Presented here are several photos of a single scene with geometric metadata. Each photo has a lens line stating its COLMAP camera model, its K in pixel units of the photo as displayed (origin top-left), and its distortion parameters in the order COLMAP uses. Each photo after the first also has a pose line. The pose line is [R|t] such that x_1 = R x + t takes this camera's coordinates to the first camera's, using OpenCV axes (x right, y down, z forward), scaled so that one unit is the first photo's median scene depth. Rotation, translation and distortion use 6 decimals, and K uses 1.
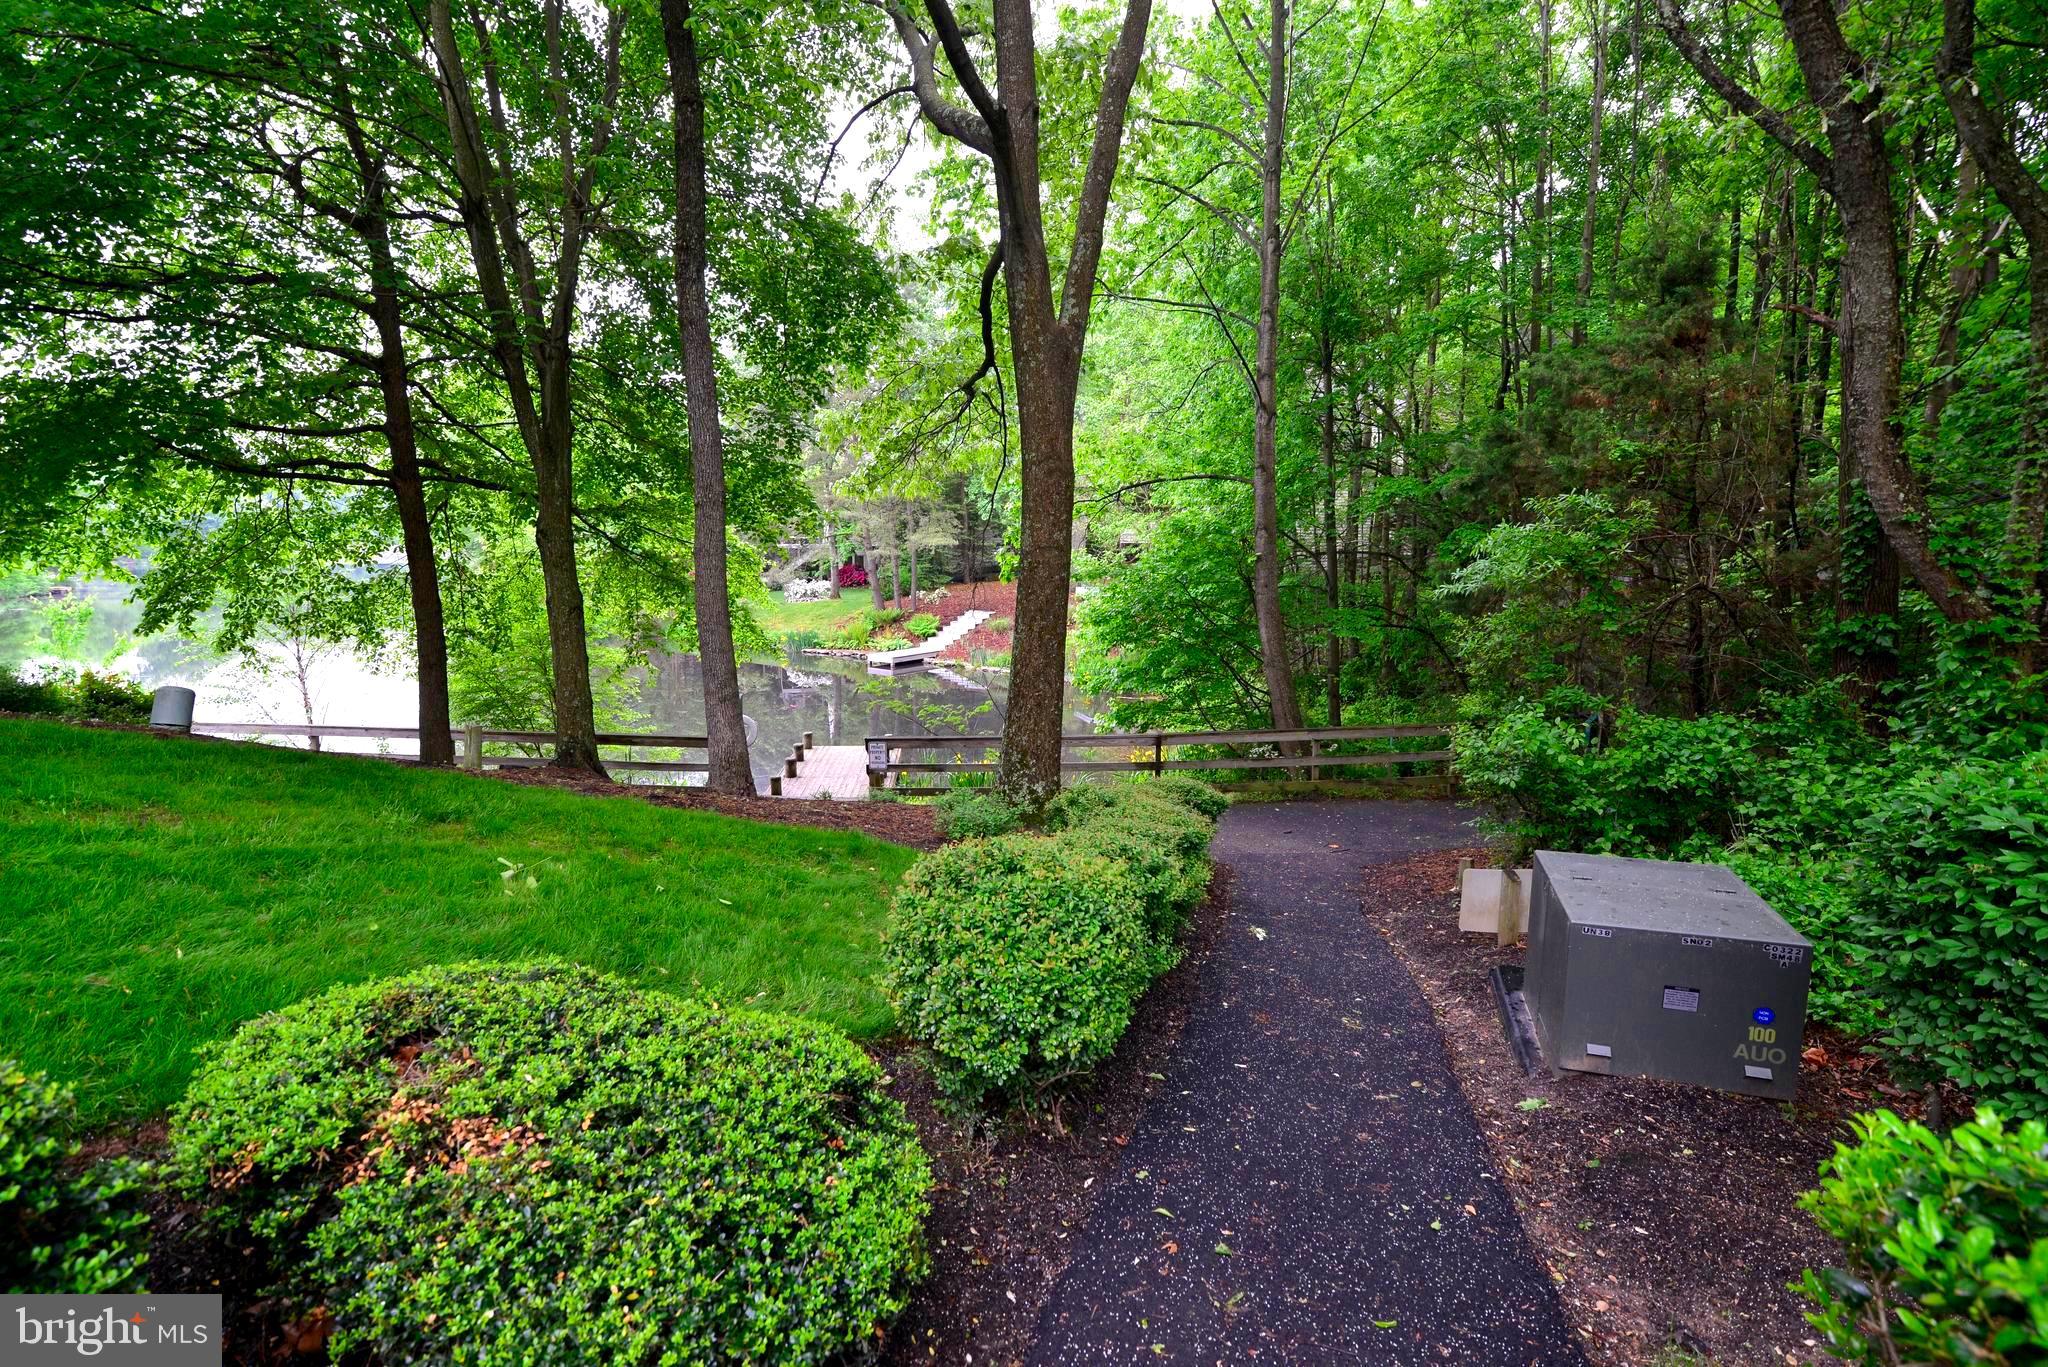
lens RADIAL K [[942.3, 0, 1017.1], [0, 942.3, 687.6], [0, 0, 1]] dist [-0.015315, 0.001983]
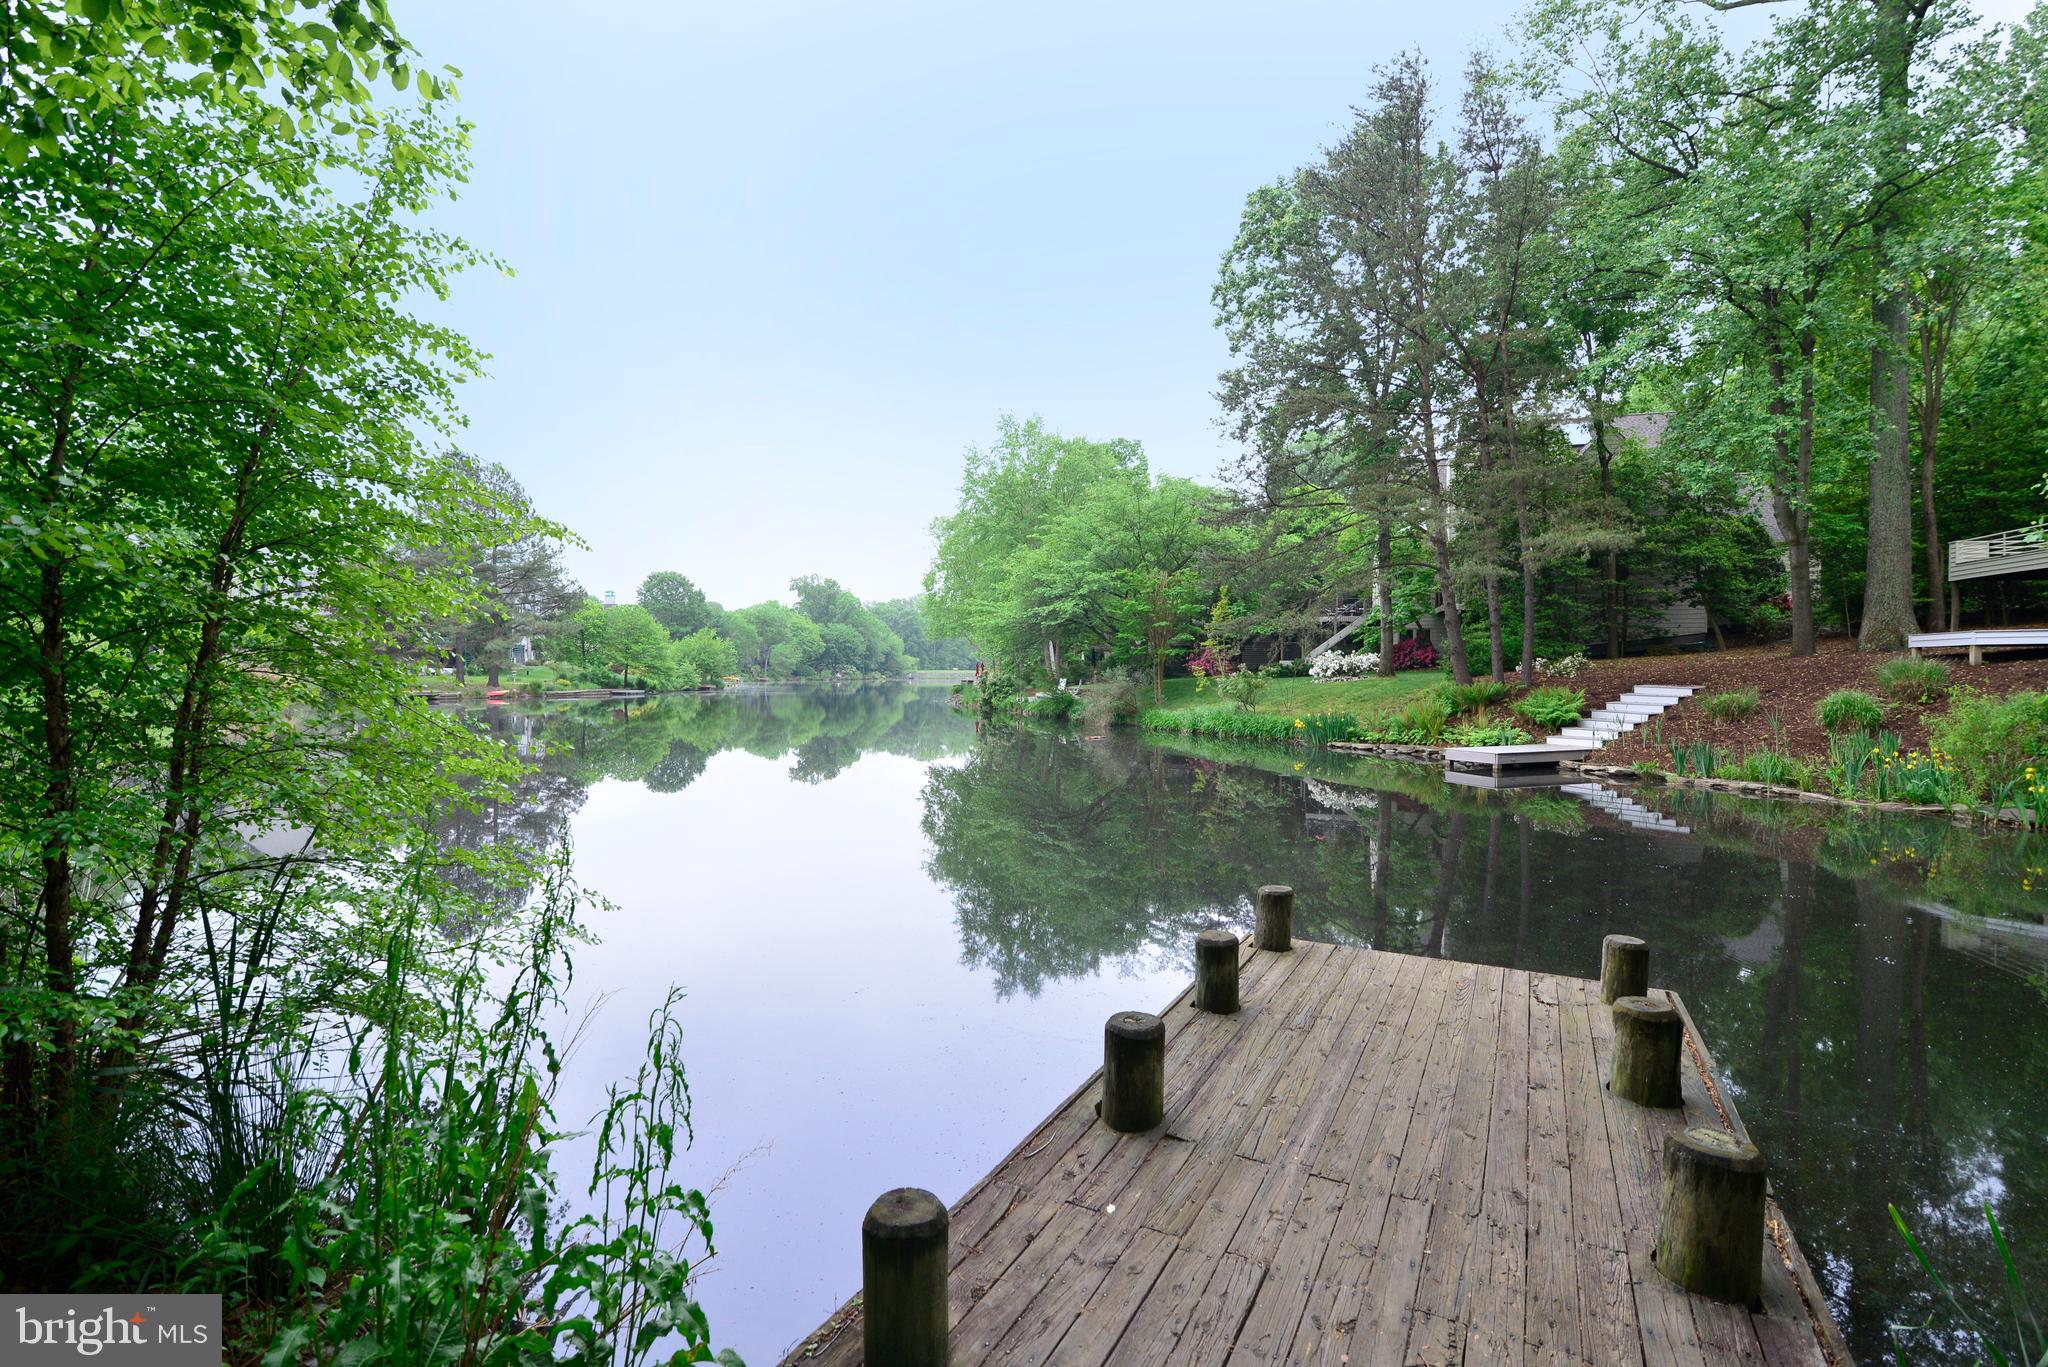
lens RADIAL K [[942.3, 0, 1022.0], [0, 942.3, 703.4], [0, 0, 1]] dist [-0.015315, 0.001983]
pose [[0.847659, 0.012515, -0.530394, -0.070350], [-0.079607, 0.991404, -0.103833, 0.014342], [0.524535, 0.130238, 0.841369, 0.366575]]
